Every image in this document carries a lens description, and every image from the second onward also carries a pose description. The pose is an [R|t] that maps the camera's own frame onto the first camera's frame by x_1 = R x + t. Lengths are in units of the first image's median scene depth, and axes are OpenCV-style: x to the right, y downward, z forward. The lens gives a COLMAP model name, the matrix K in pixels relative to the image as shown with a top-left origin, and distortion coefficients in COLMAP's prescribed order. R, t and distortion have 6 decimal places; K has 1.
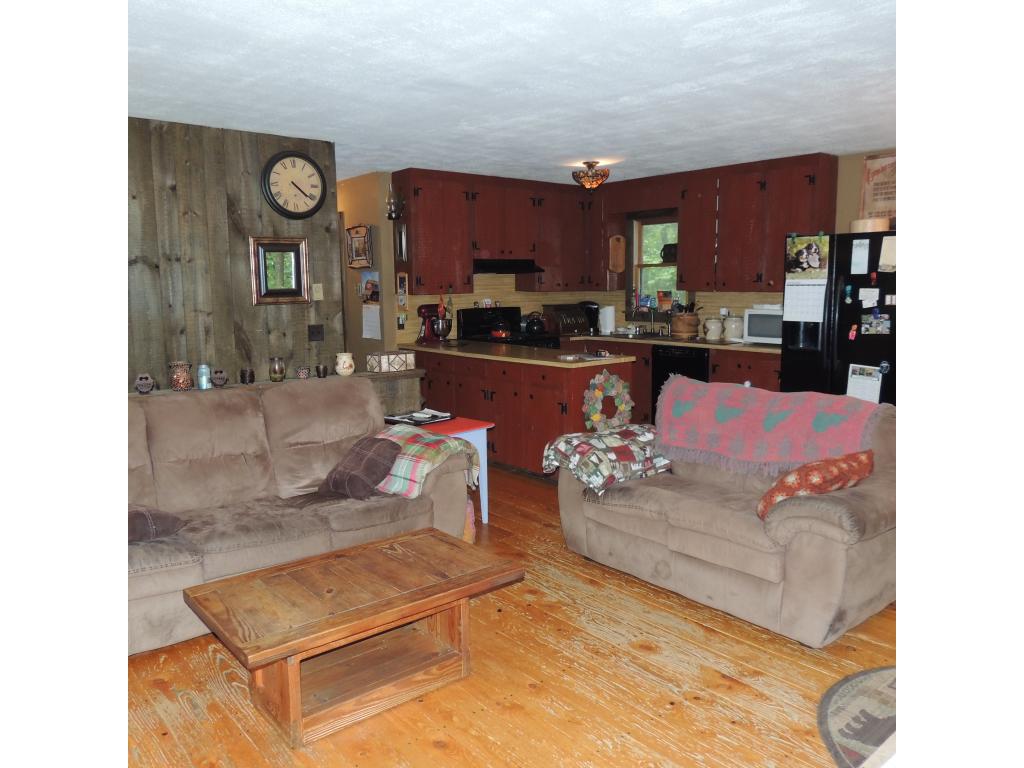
lens RADIAL K [[727.4, 0, 513.5], [0, 727.4, 382.8], [0, 0, 1]] dist [-0.026866, 0.011493]
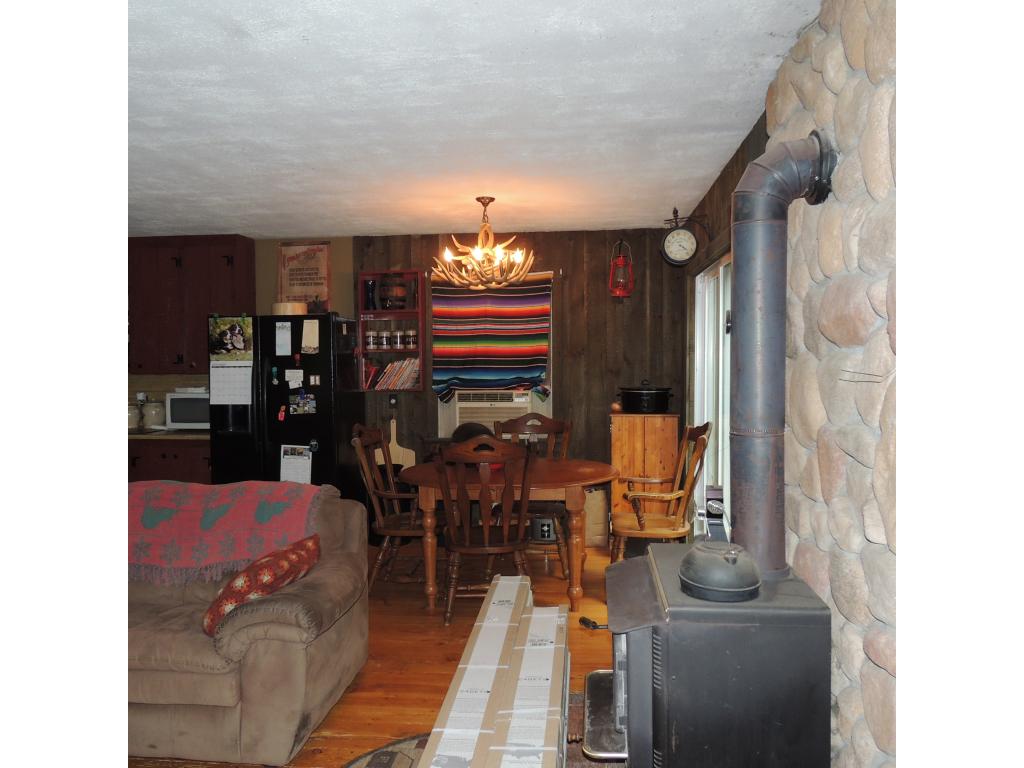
lens RADIAL K [[727.4, 0, 509.8], [0, 727.4, 381.7], [0, 0, 1]] dist [-0.026866, 0.011493]
pose [[0.725501, -0.021708, 0.687879, 0.008292], [0.097190, 0.992717, -0.071177, -0.011546], [-0.681324, 0.118494, 0.722327, 0.056597]]
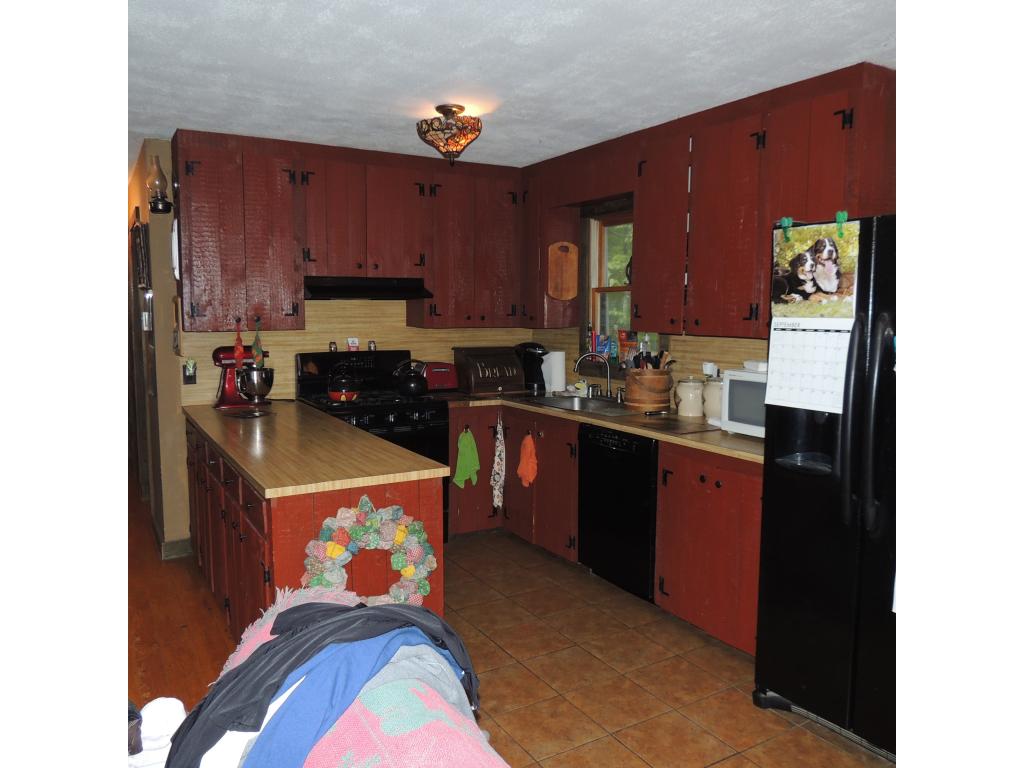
lens RADIAL K [[727.4, 0, 515.3], [0, 727.4, 383.2], [0, 0, 1]] dist [-0.026866, 0.011493]
pose [[0.986679, 0.029838, -0.159922, 0.322628], [-0.035531, 0.998828, -0.032859, -0.087559], [0.158754, 0.038104, 0.986583, 0.569276]]
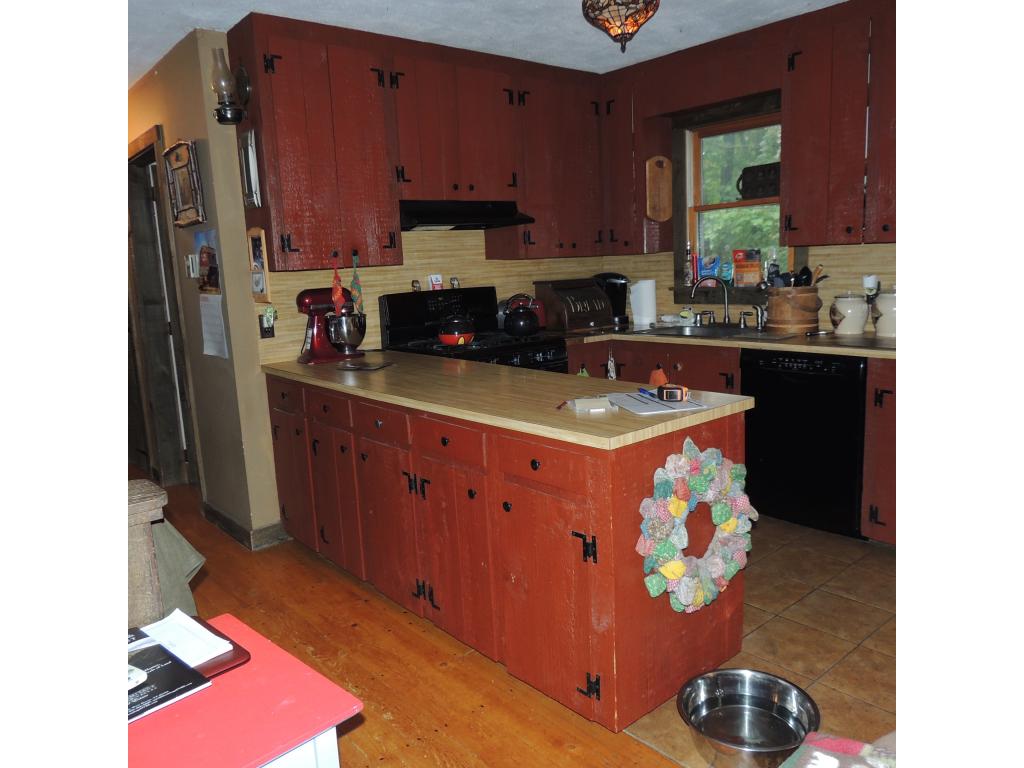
lens RADIAL K [[727.4, 0, 512.1], [0, 727.4, 383.8], [0, 0, 1]] dist [-0.026866, 0.011493]
pose [[0.999353, -0.035698, -0.004397, 0.034905], [0.035815, 0.998901, 0.030237, -0.068181], [0.003312, -0.030374, 0.999533, 0.648734]]
